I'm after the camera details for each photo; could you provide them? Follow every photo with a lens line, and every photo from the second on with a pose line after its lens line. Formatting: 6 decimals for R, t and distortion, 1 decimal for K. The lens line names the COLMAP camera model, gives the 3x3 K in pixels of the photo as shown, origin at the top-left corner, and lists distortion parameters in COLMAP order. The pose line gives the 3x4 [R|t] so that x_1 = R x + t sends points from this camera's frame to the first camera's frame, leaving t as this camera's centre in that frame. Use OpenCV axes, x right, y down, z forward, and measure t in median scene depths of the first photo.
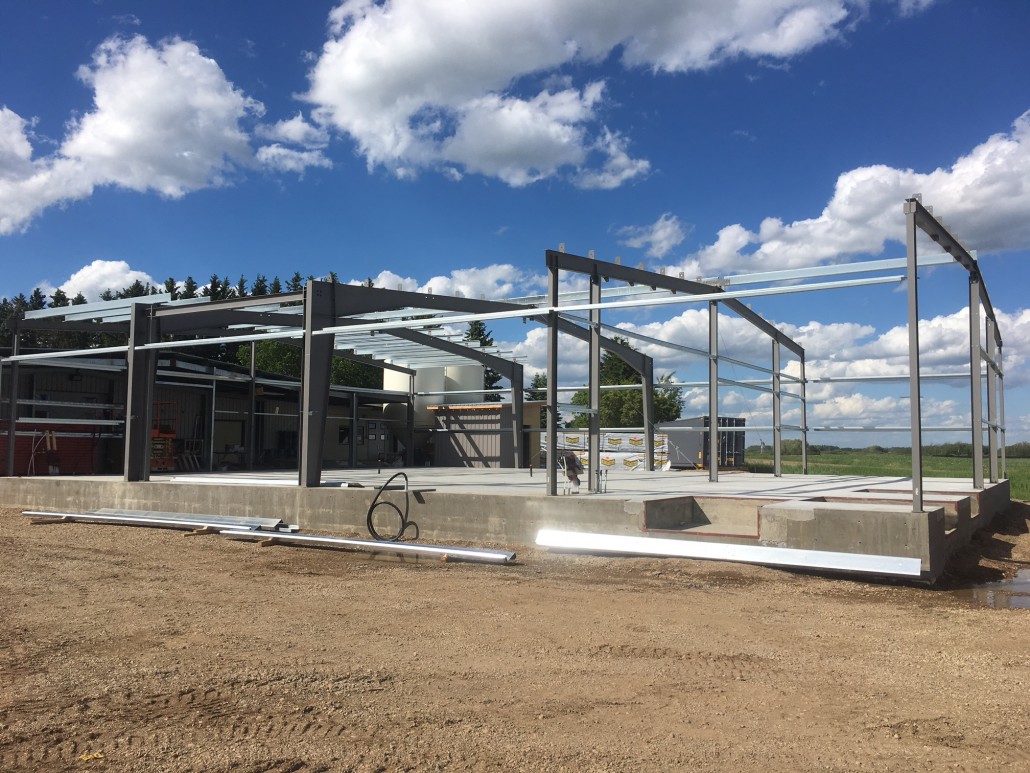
lens RADIAL K [[881.3, 0, 515.0], [0, 881.3, 386.5], [0, 0, 1]] dist [0.004208, -0.001137]
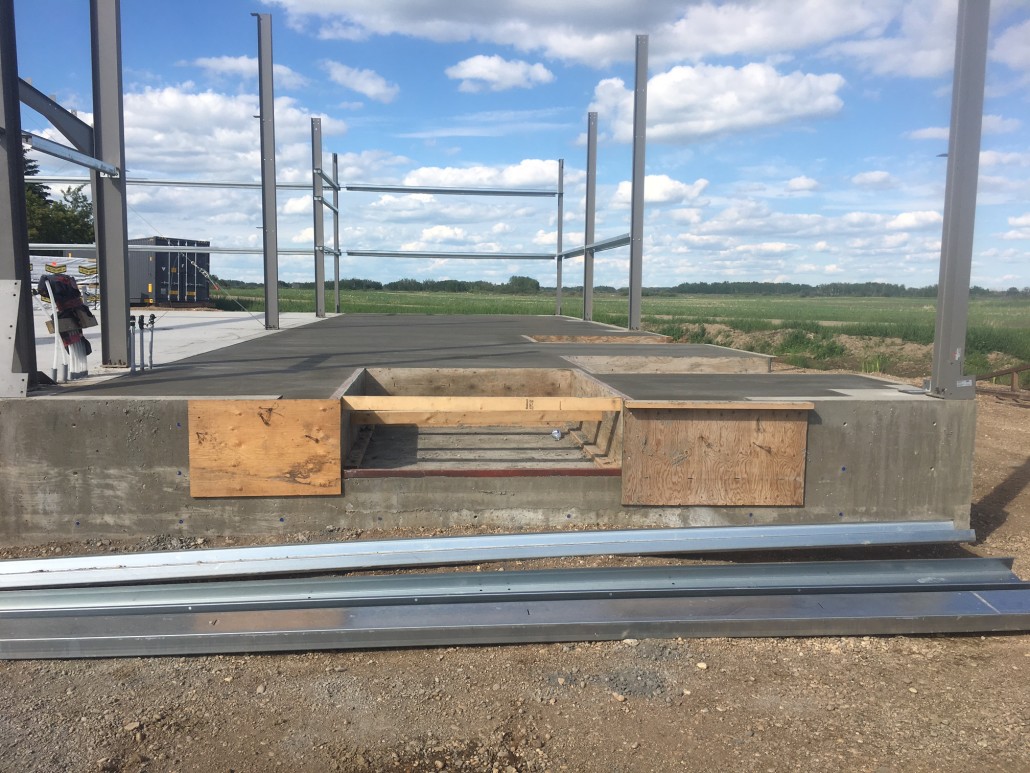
lens RADIAL K [[861.3, 0, 515.0], [0, 861.3, 386.5], [0, 0, 1]] dist [0.002000, 0.001795]
pose [[0.787444, -0.065313, 0.612915, -0.013132], [-0.050978, 0.984063, 0.170357, 0.051747], [-0.614274, -0.165392, 0.771565, 0.593643]]
